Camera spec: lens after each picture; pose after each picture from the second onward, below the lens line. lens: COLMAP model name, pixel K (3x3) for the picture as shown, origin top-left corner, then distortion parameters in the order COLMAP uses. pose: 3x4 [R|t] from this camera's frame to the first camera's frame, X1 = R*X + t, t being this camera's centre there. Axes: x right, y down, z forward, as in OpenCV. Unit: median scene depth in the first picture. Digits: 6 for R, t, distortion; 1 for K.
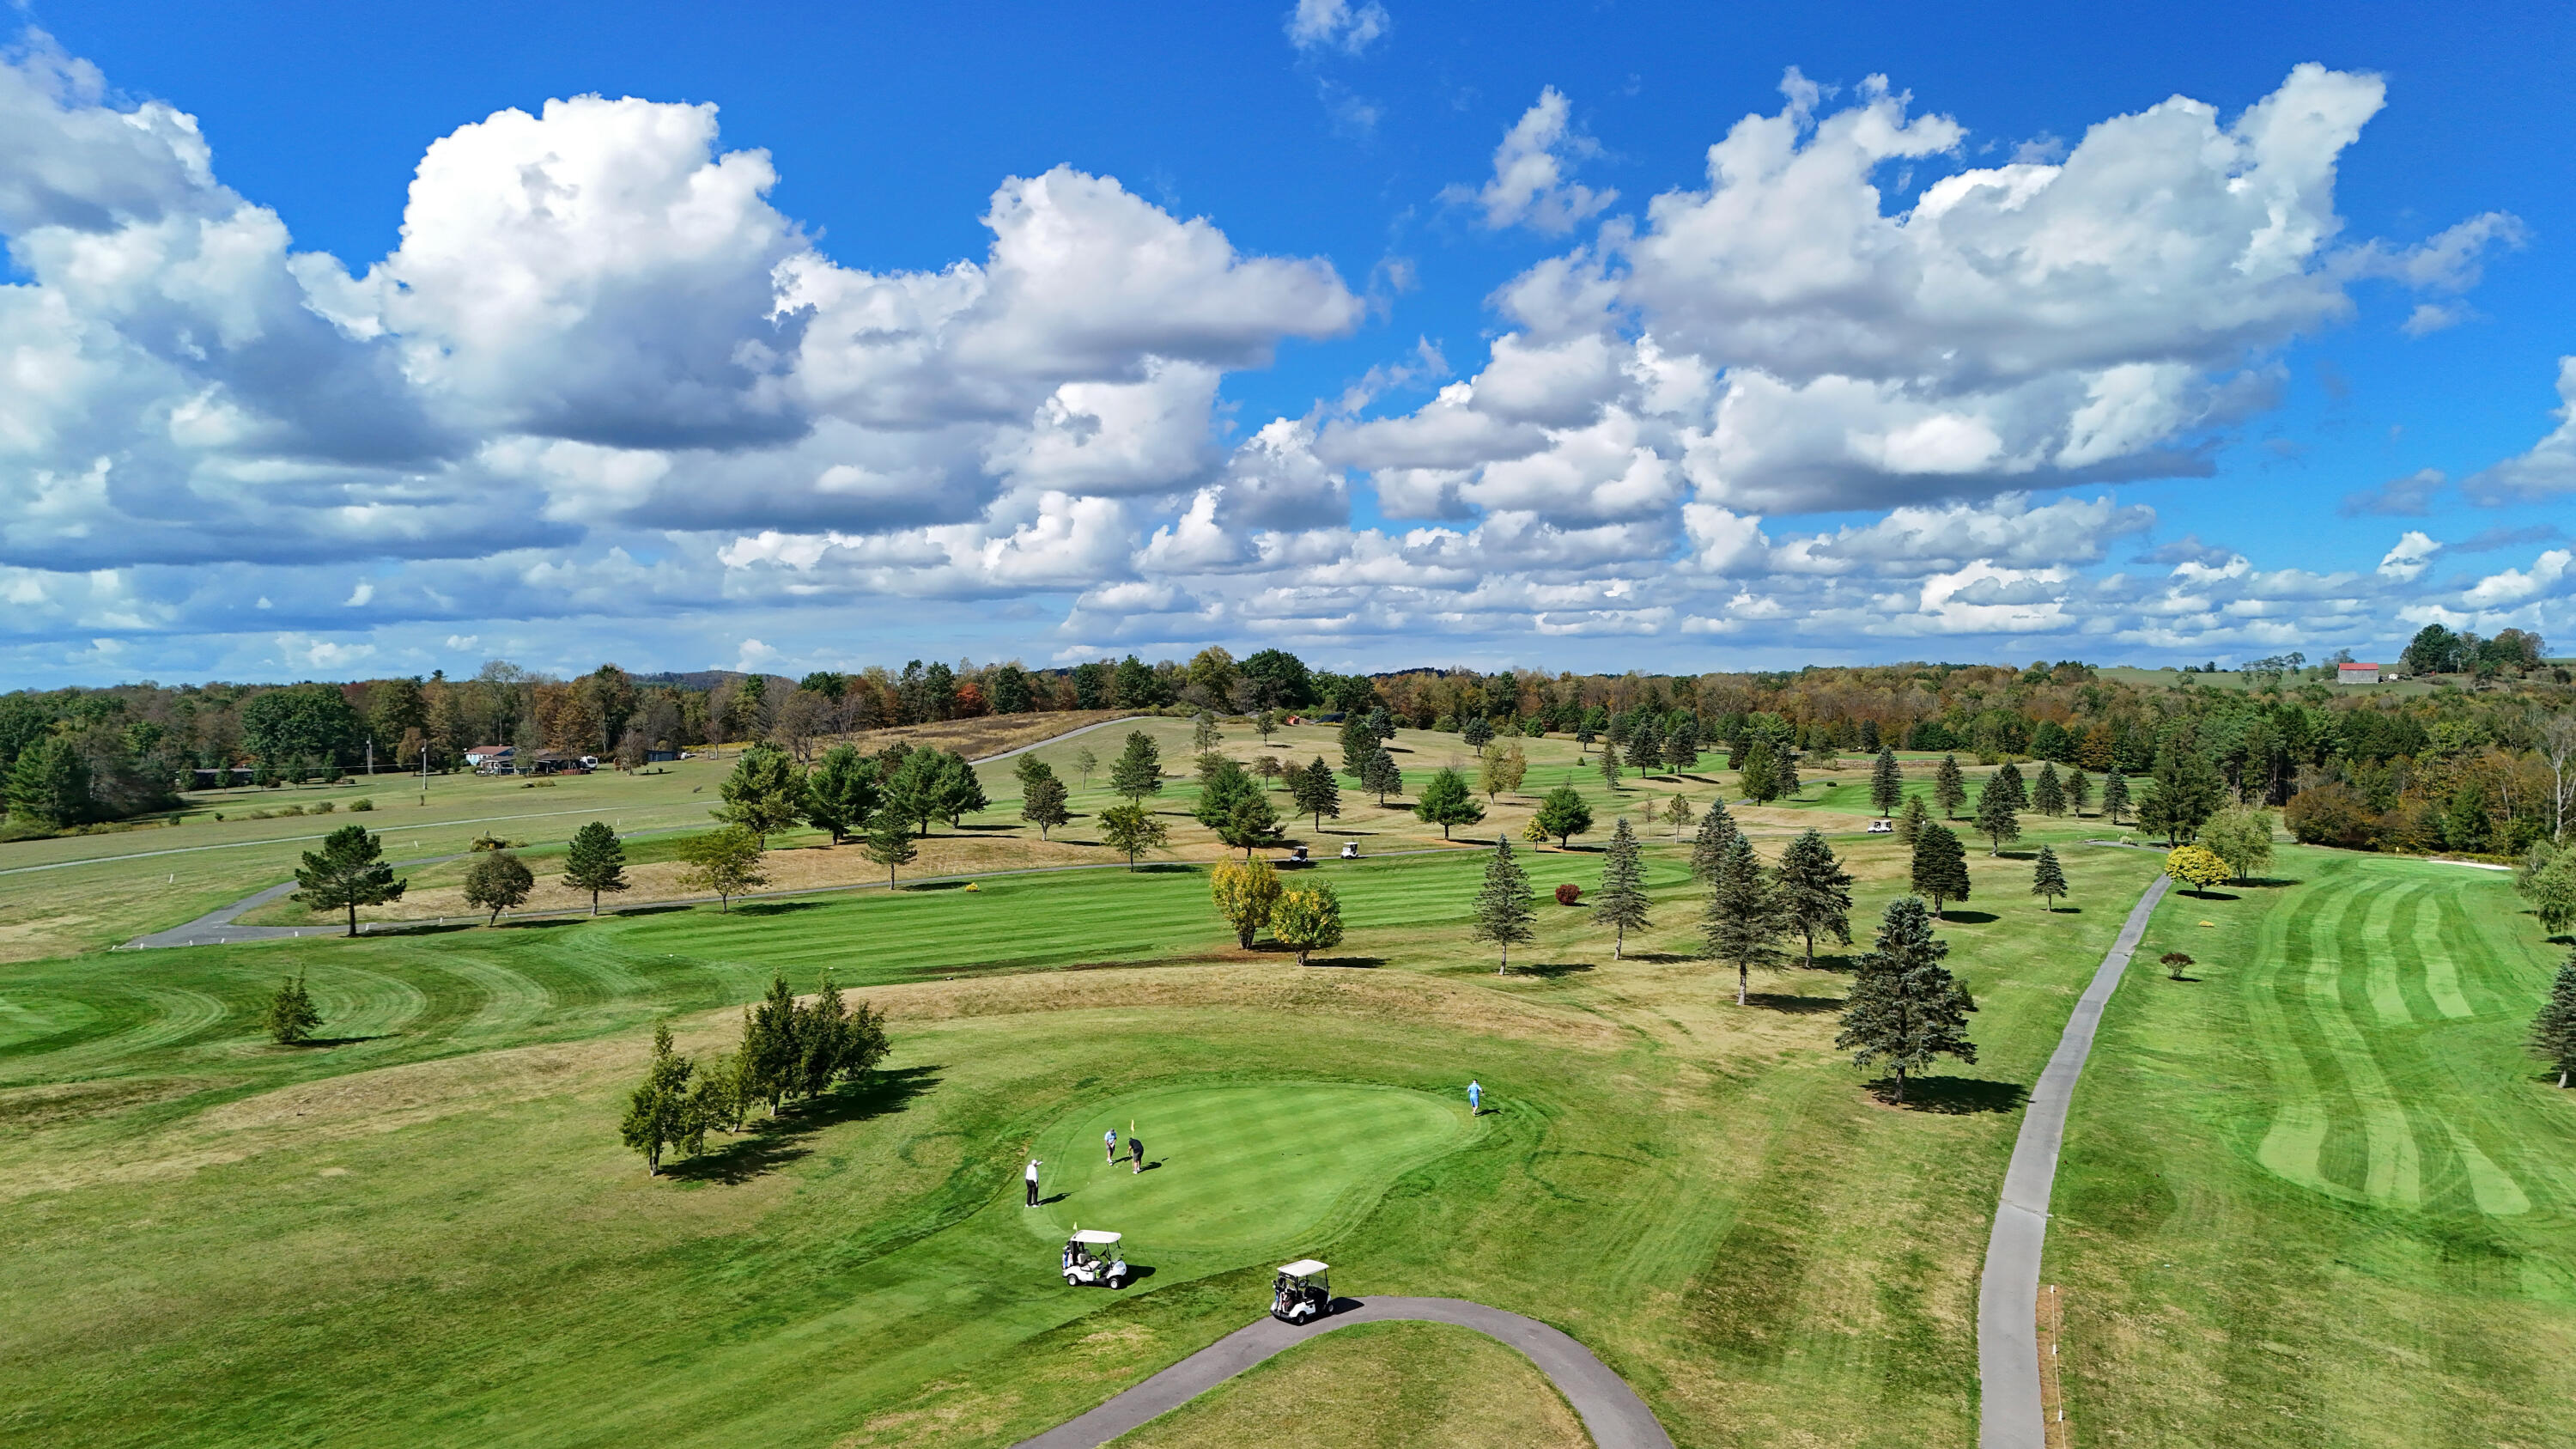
lens RADIAL K [[1926.4, 0, 1288.0], [0, 1926.4, 724.5], [0, 0, 1]] dist [0.072527, -0.061870]
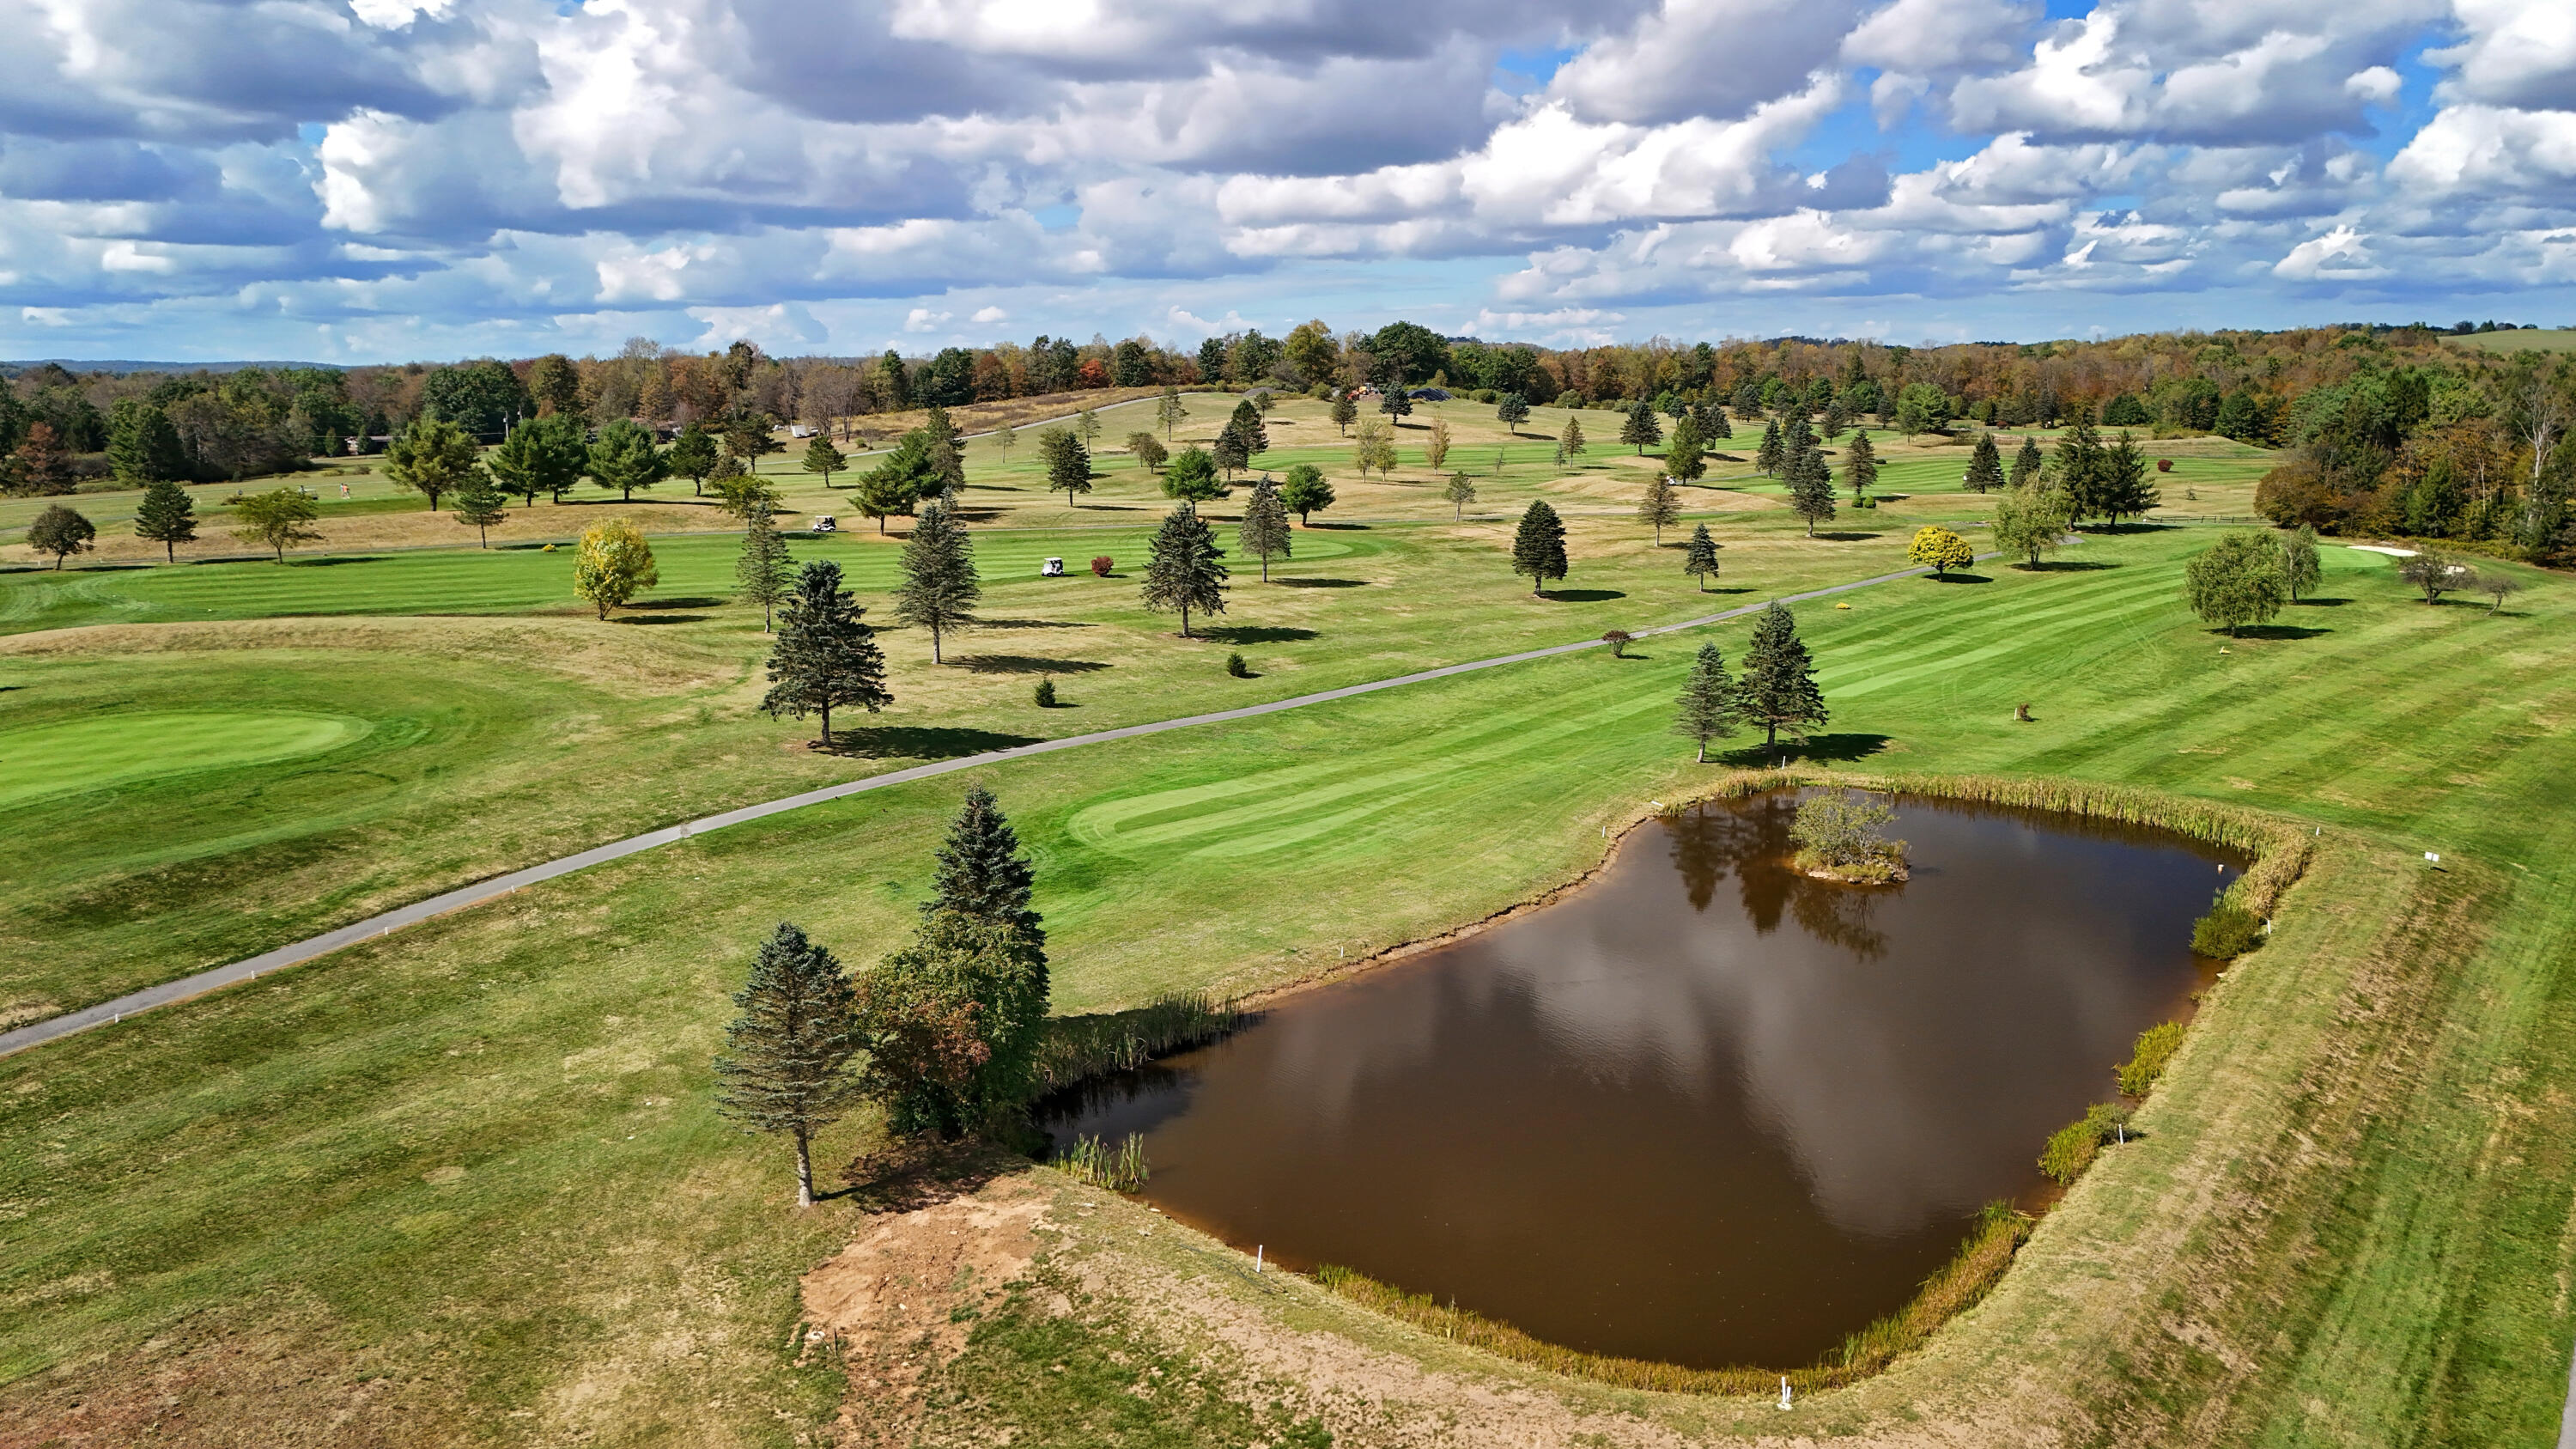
lens RADIAL K [[1926.4, 0, 1288.0], [0, 1926.4, 724.5], [0, 0, 1]] dist [0.072527, -0.061870]
pose [[0.979479, 0.033539, -0.198736, 0.192254], [-0.000102, 0.986139, 0.165921, -0.000094], [0.201547, -0.162496, 0.965906, -0.000129]]
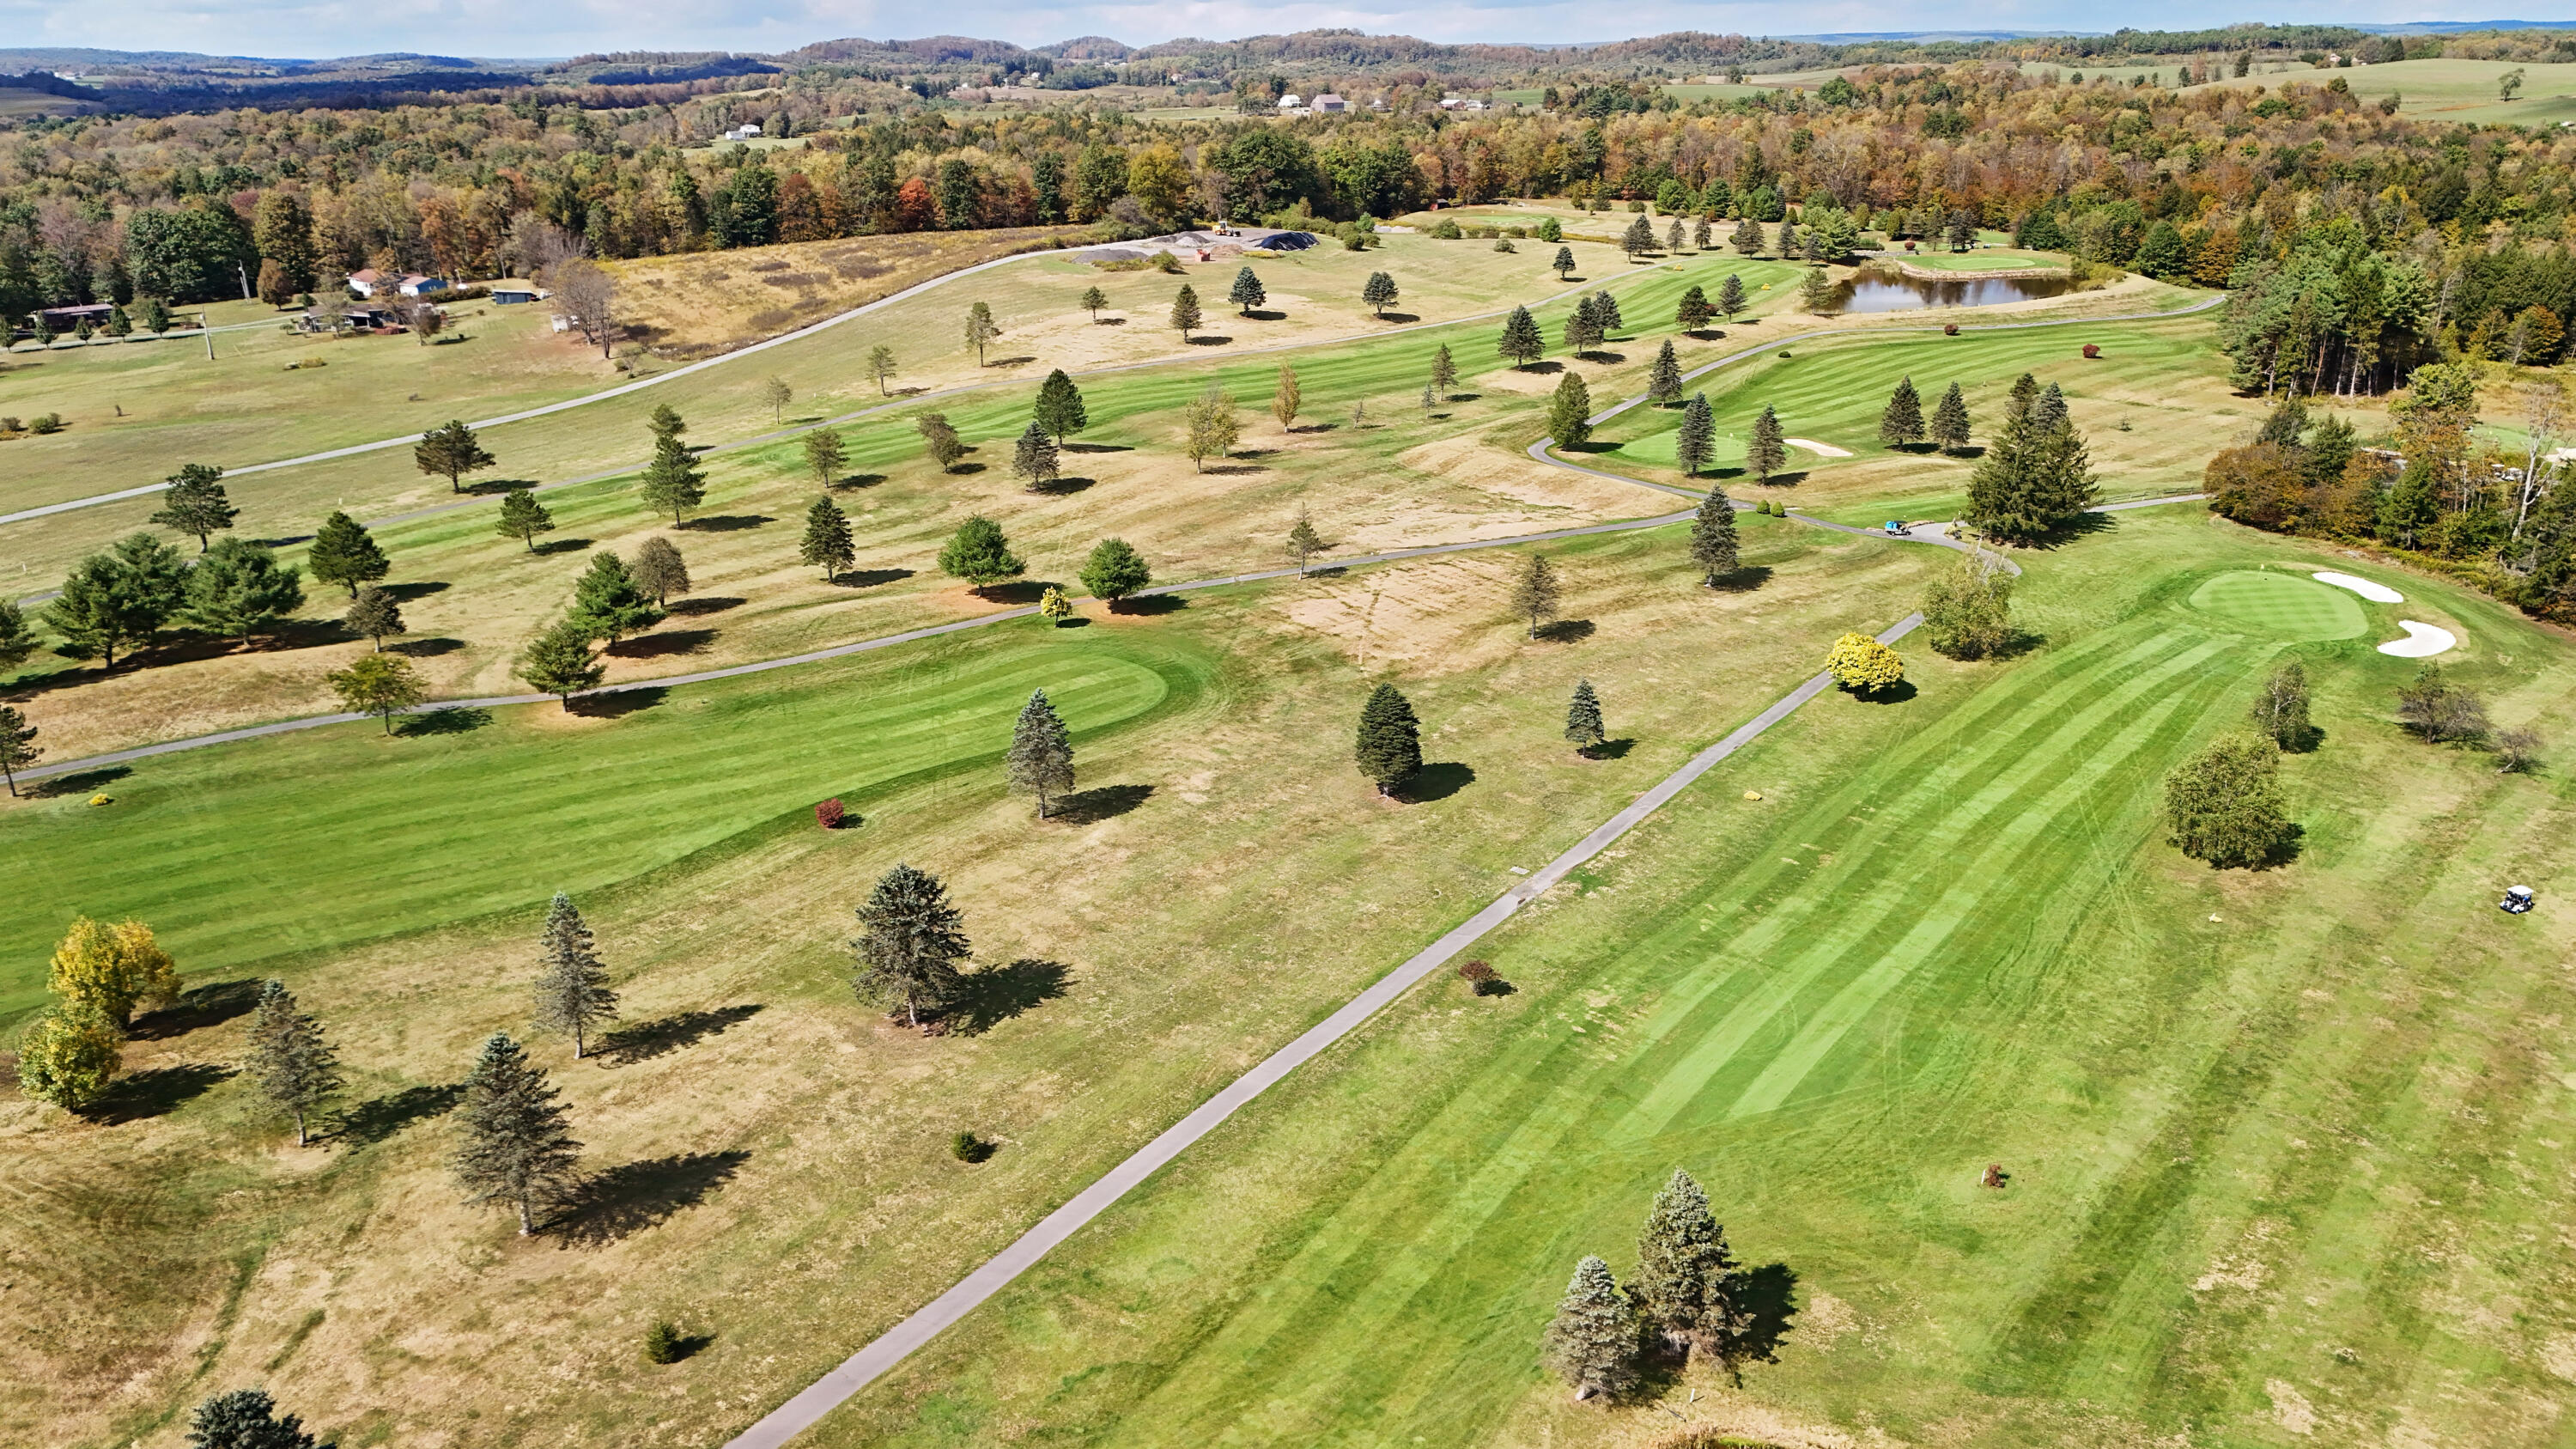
lens RADIAL K [[1926.4, 0, 1288.0], [0, 1926.4, 724.5], [0, 0, 1]] dist [0.072527, -0.061870]
pose [[0.989834, 0.041784, -0.135948, 0.189651], [0.003346, 0.948764, 0.315967, -0.087553], [0.142185, -0.313209, 0.938980, 0.114149]]
